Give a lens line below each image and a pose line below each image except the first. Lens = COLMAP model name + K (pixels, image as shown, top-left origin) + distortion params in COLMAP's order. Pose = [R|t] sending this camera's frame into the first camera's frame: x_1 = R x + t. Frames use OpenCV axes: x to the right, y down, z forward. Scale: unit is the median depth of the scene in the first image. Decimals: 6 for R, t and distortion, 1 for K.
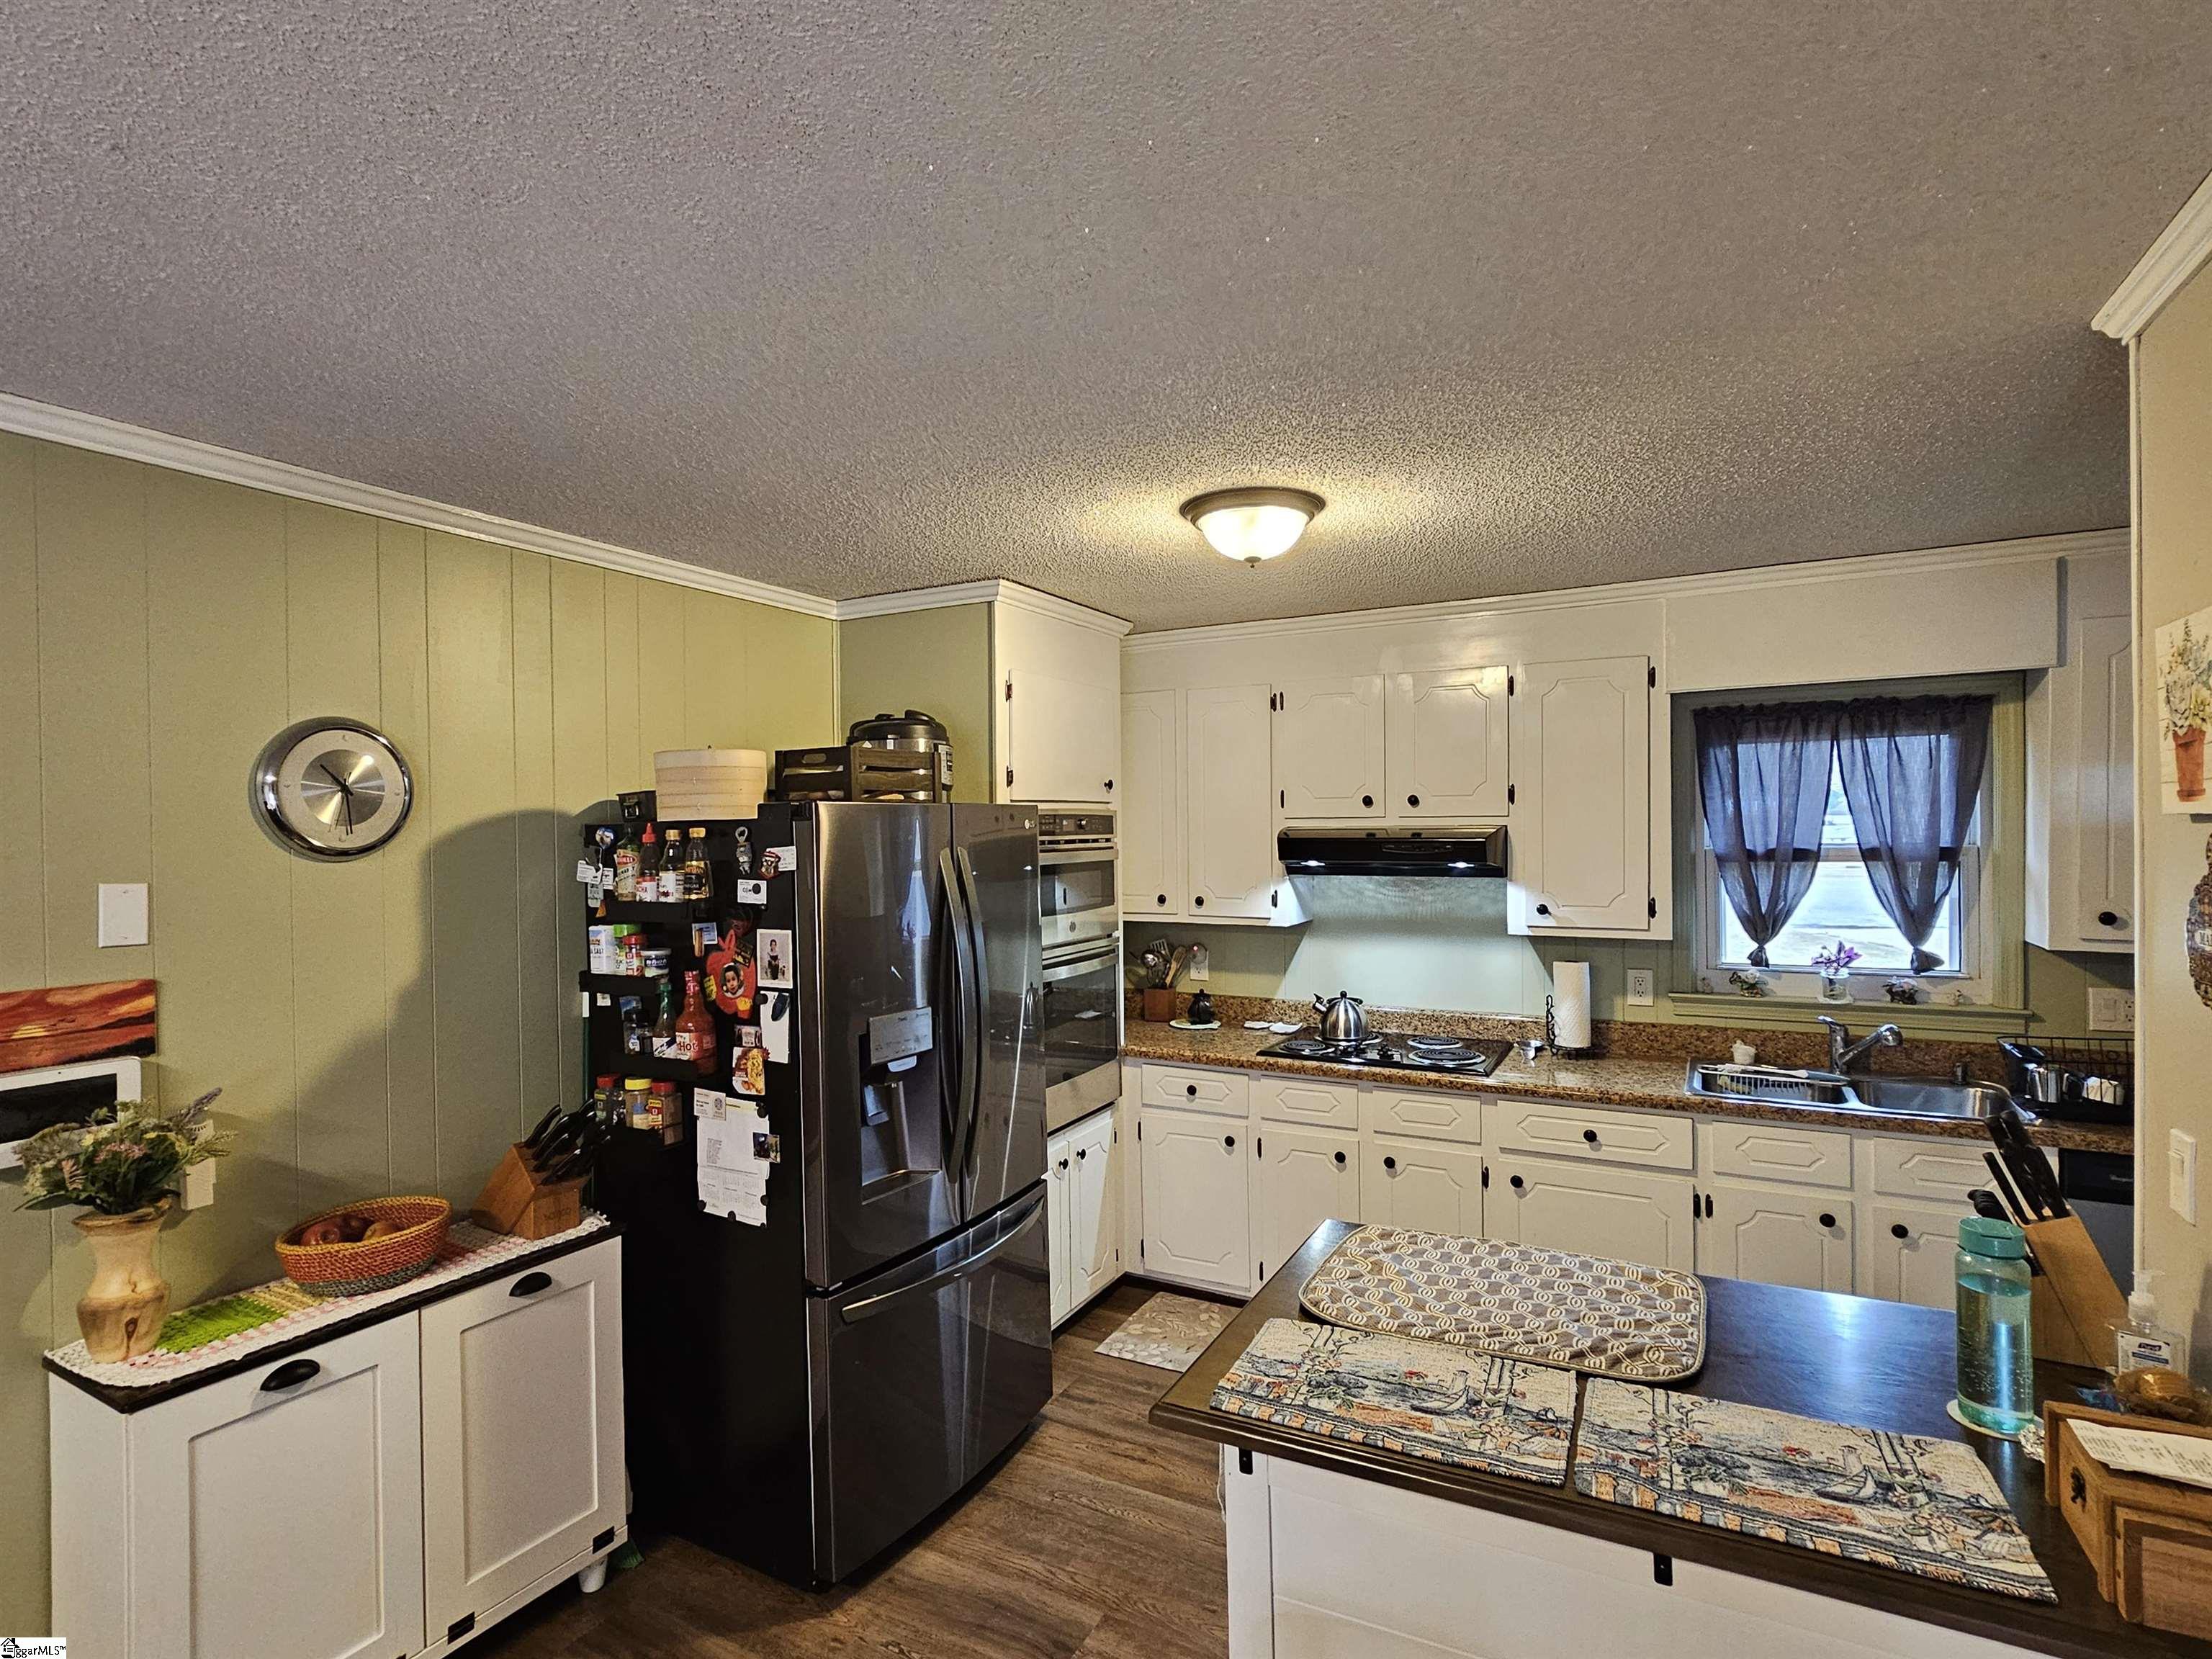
lens RADIAL K [[1111.2, 0, 1096.8], [0, 1111.2, 835.4], [0, 0, 1]] dist [0.001733, 0.001552]
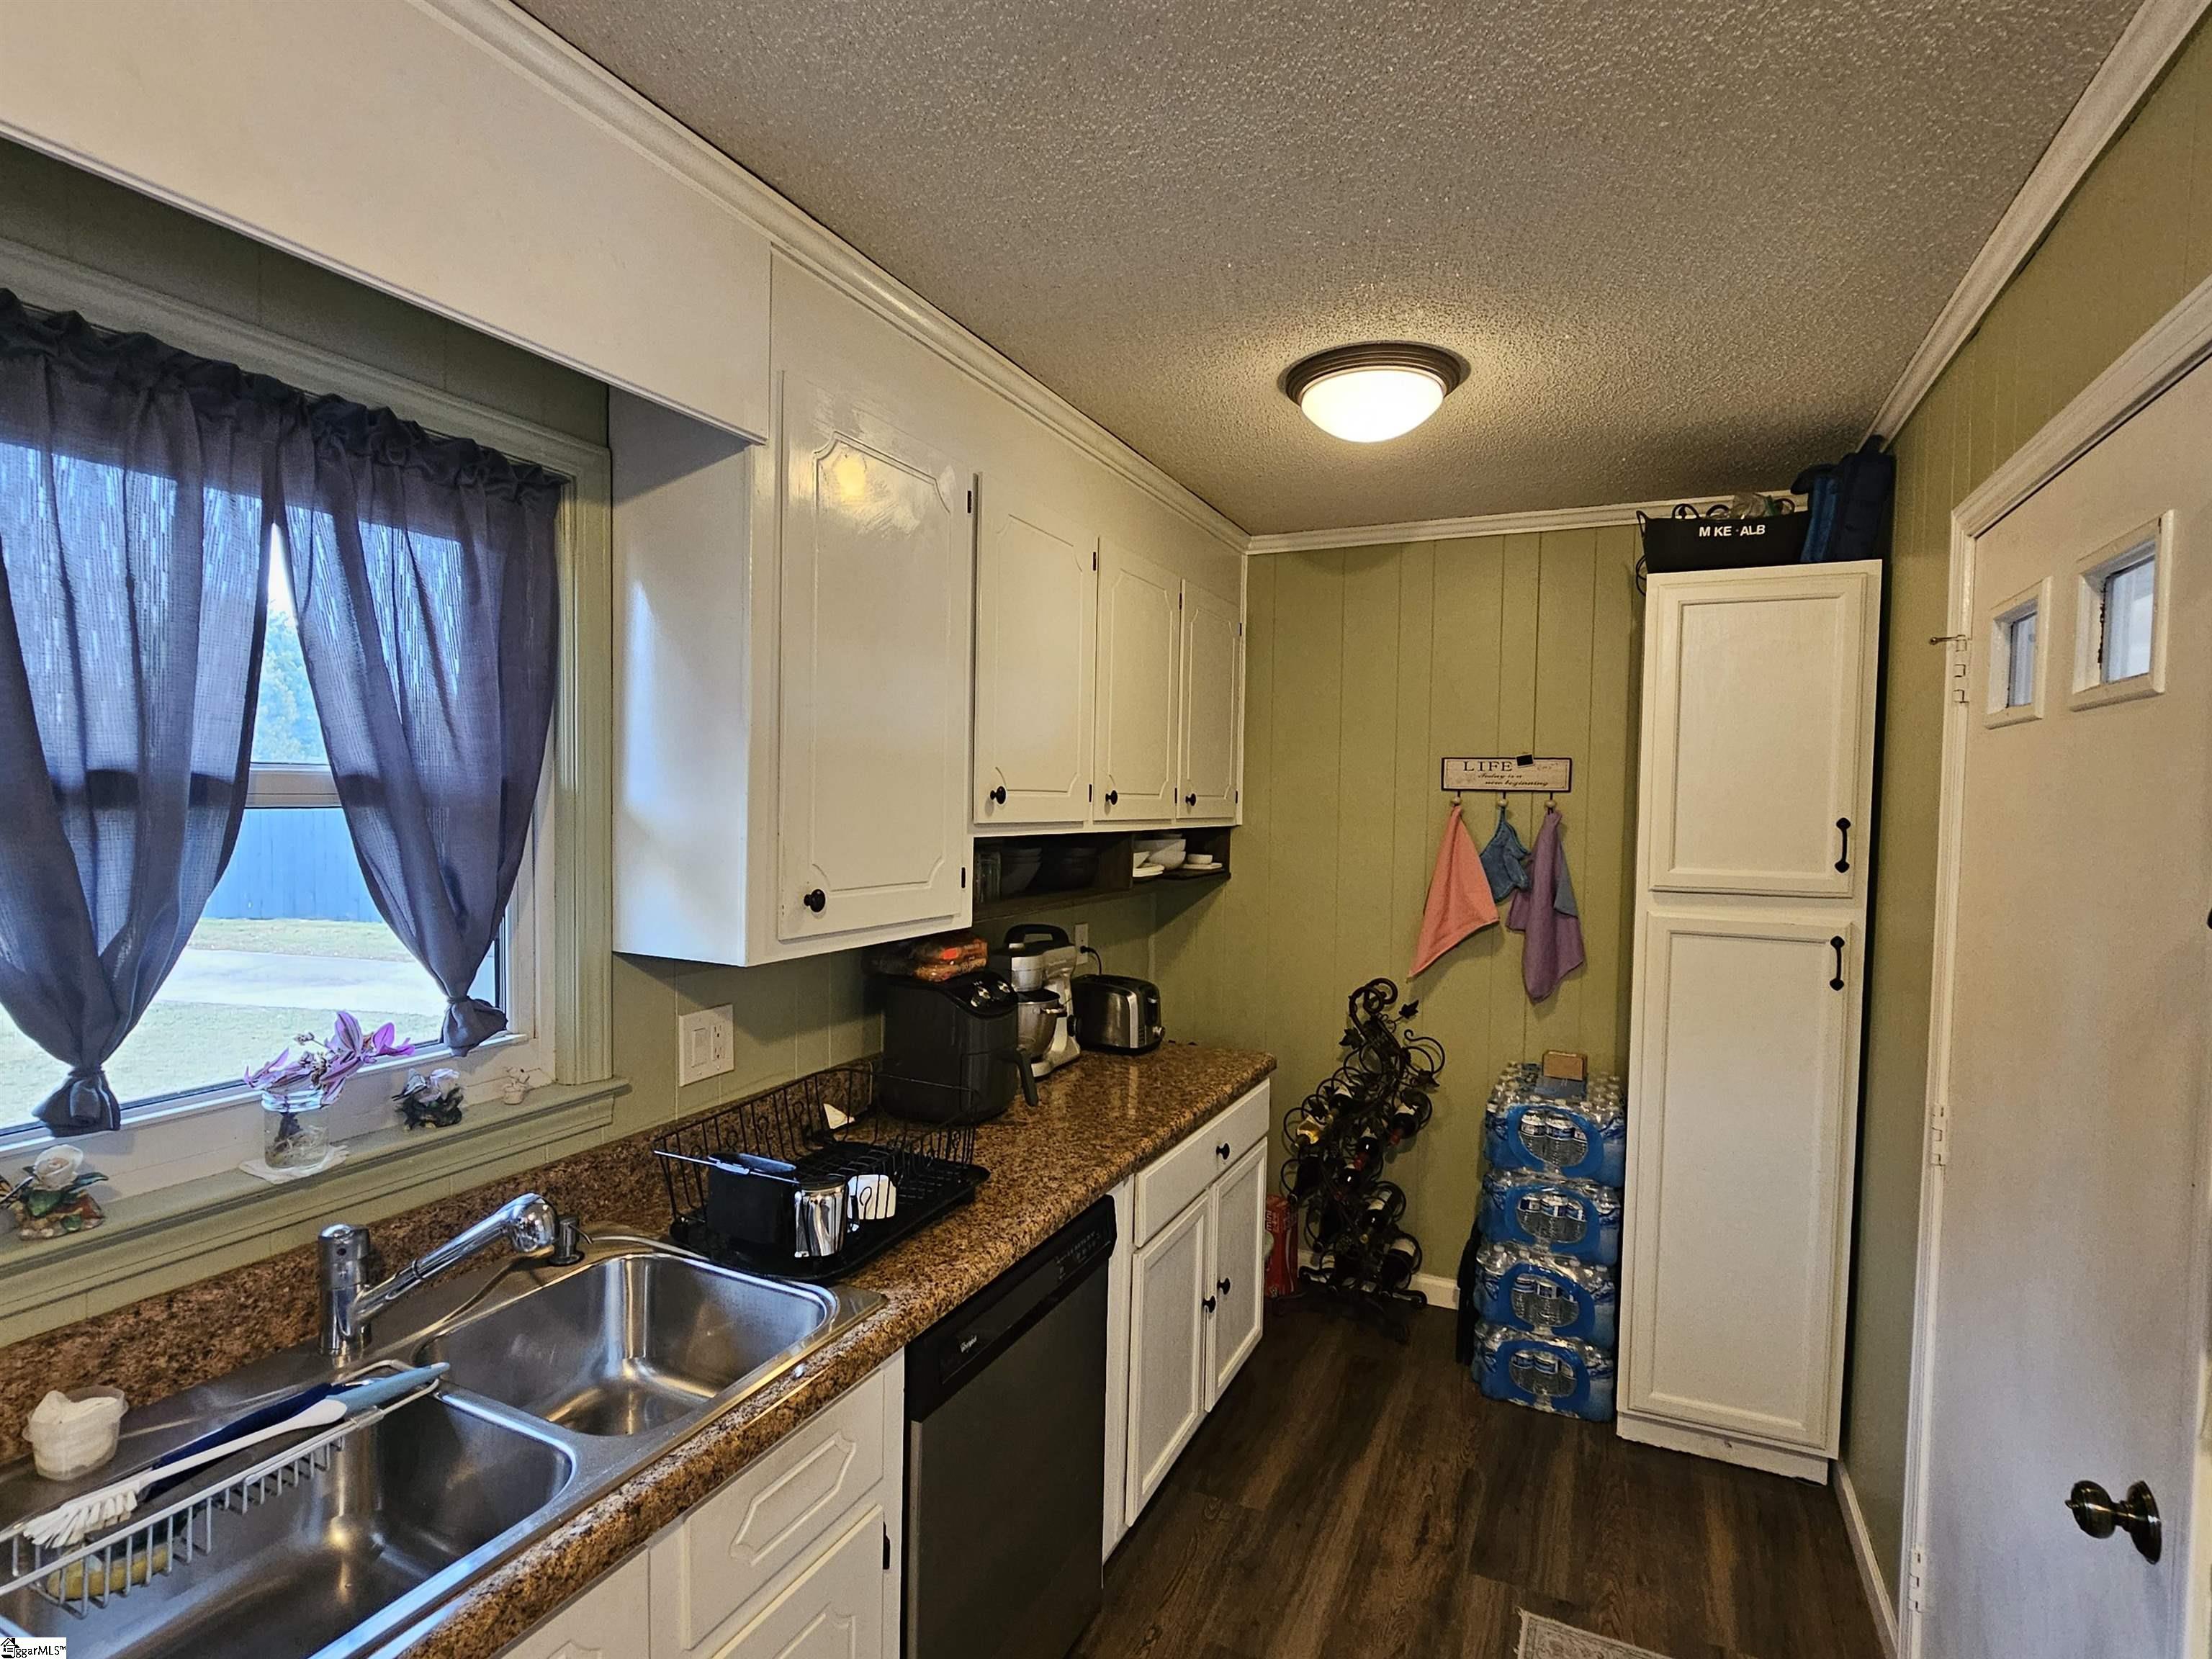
lens RADIAL K [[1111.2, 0, 1111.0], [0, 1111.2, 840.5], [0, 0, 1]] dist [0.001733, 0.001552]
pose [[-0.062844, -0.033874, 0.997448, 0.269283], [-0.012722, 0.999370, 0.033138, 0.018787], [-0.997942, -0.010607, -0.063235, 0.761800]]
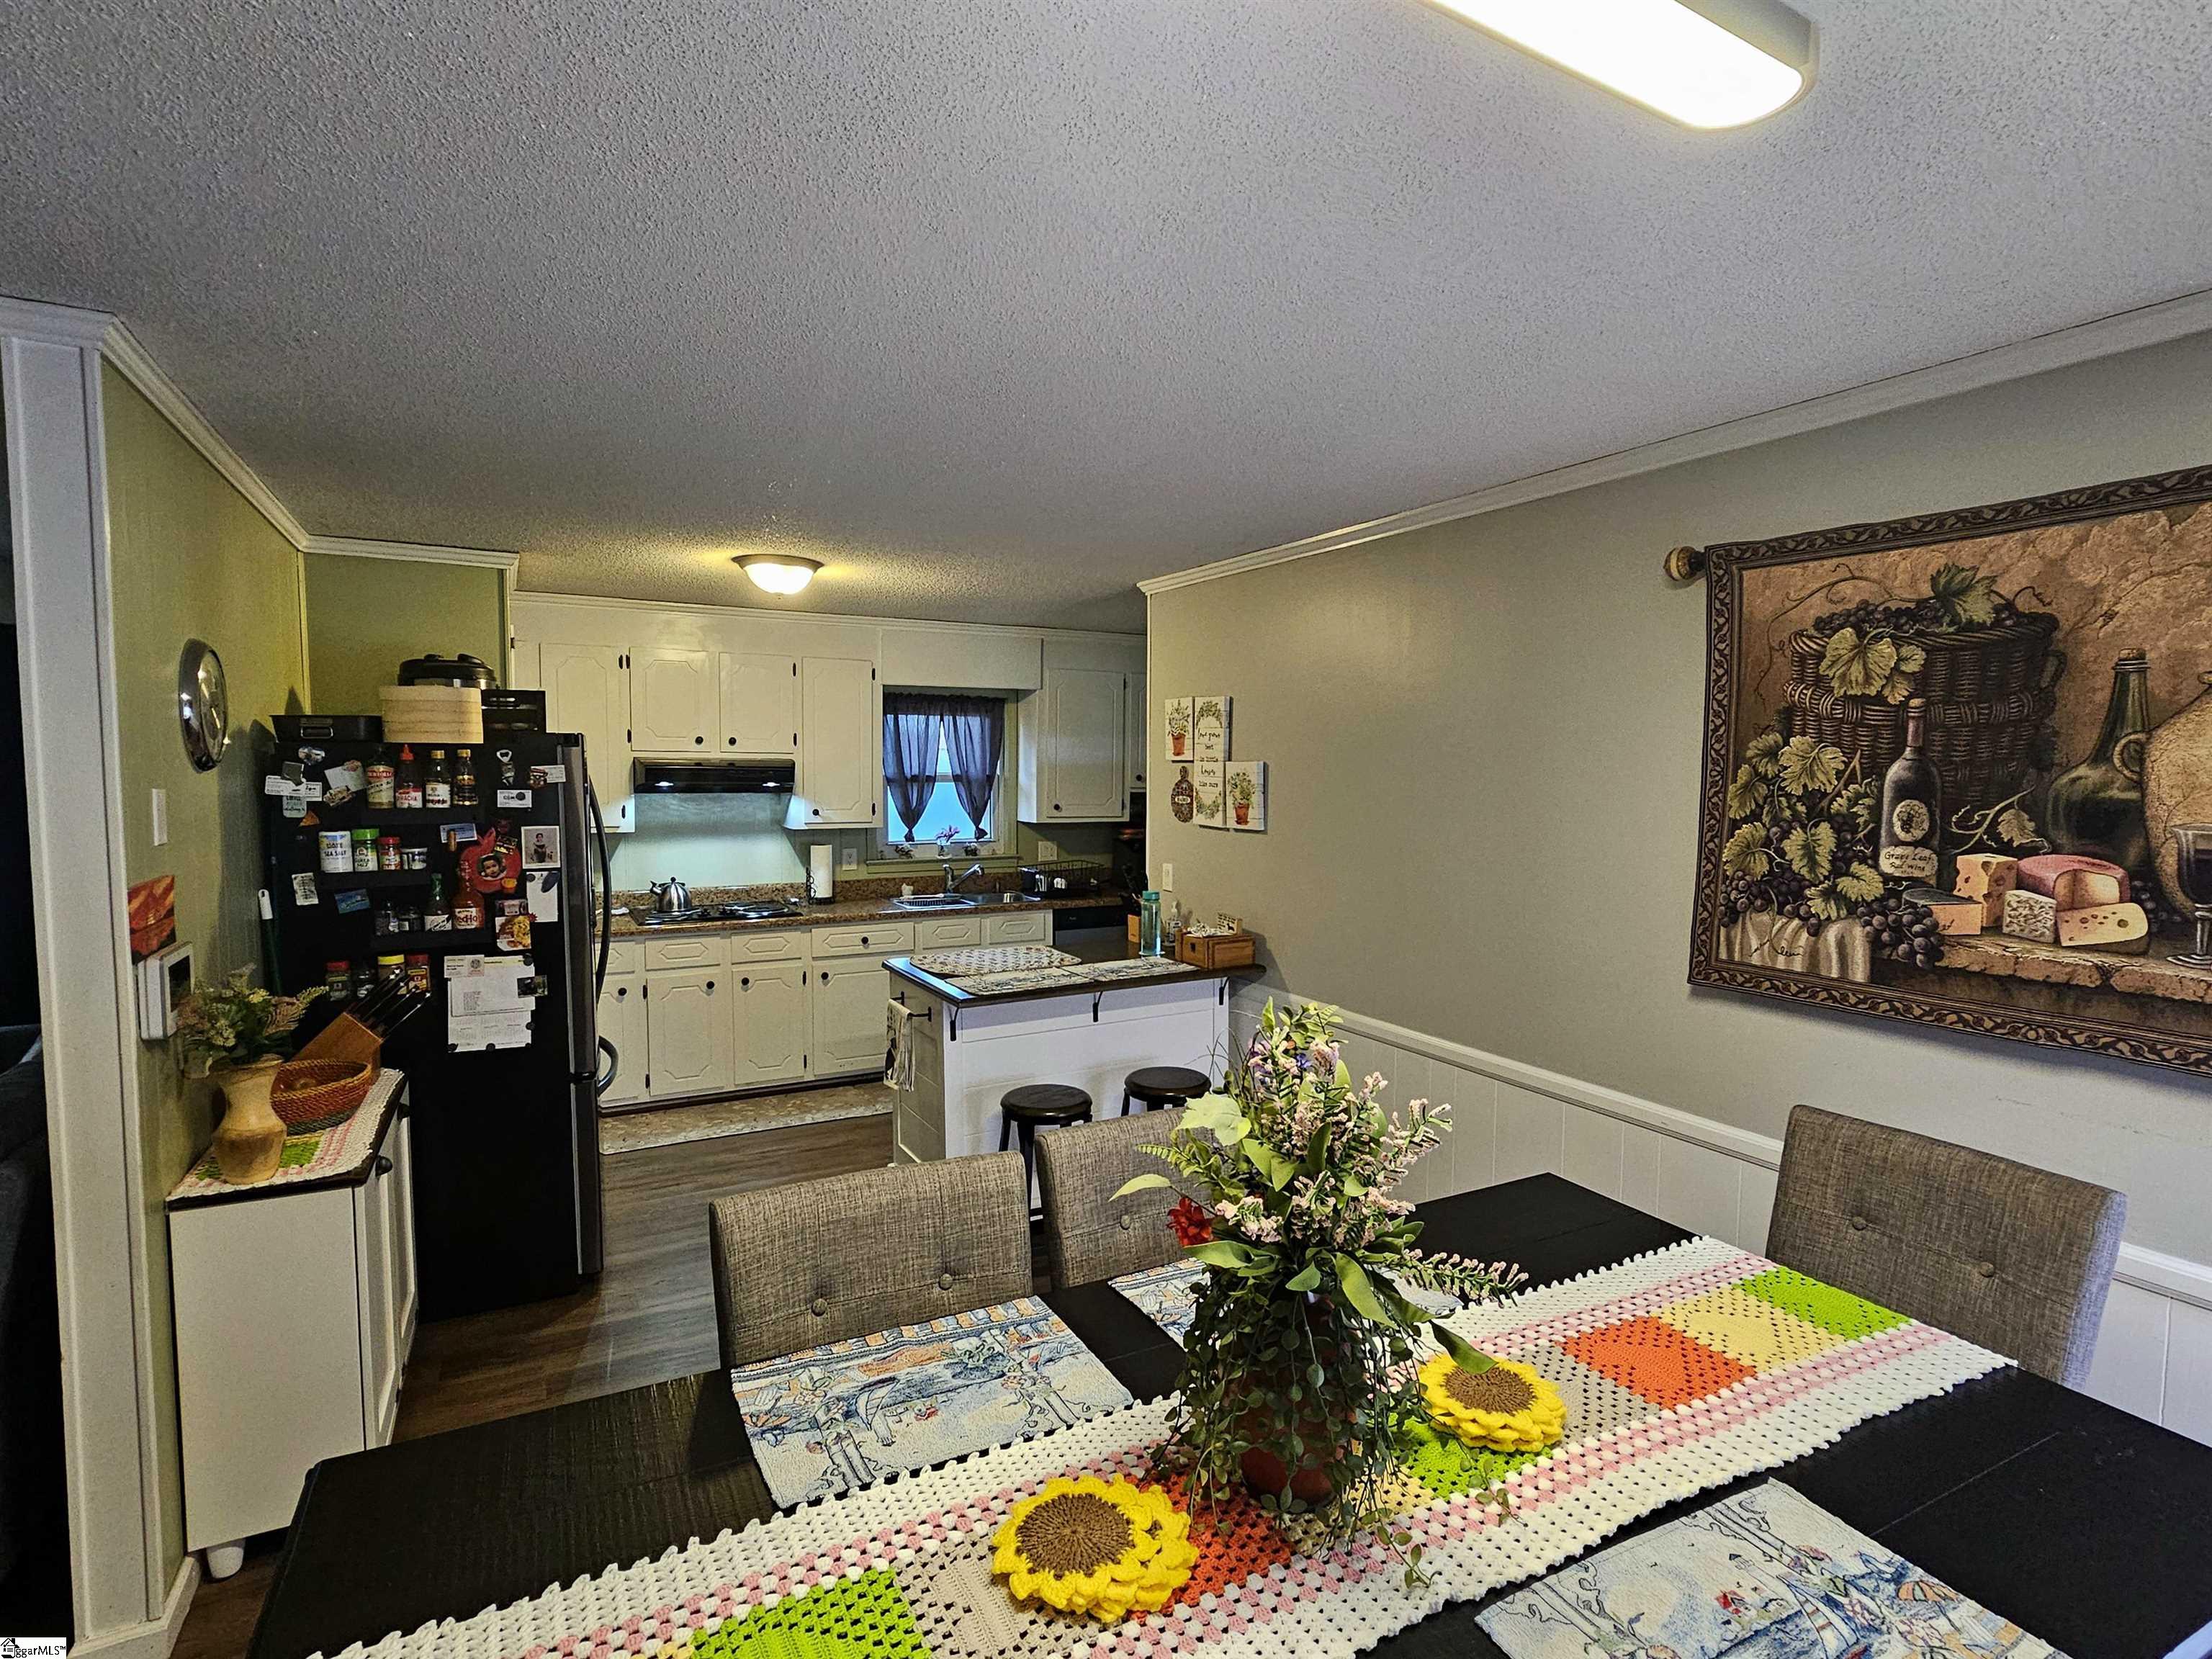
lens RADIAL K [[1111.2, 0, 1106.0], [0, 1111.2, 838.5], [0, 0, 1]] dist [0.001733, 0.001552]
pose [[0.539262, -0.040539, 0.841162, -0.765533], [-0.009852, 0.998469, 0.054436, 0.013770], [-0.842081, -0.037643, 0.538037, -0.228278]]
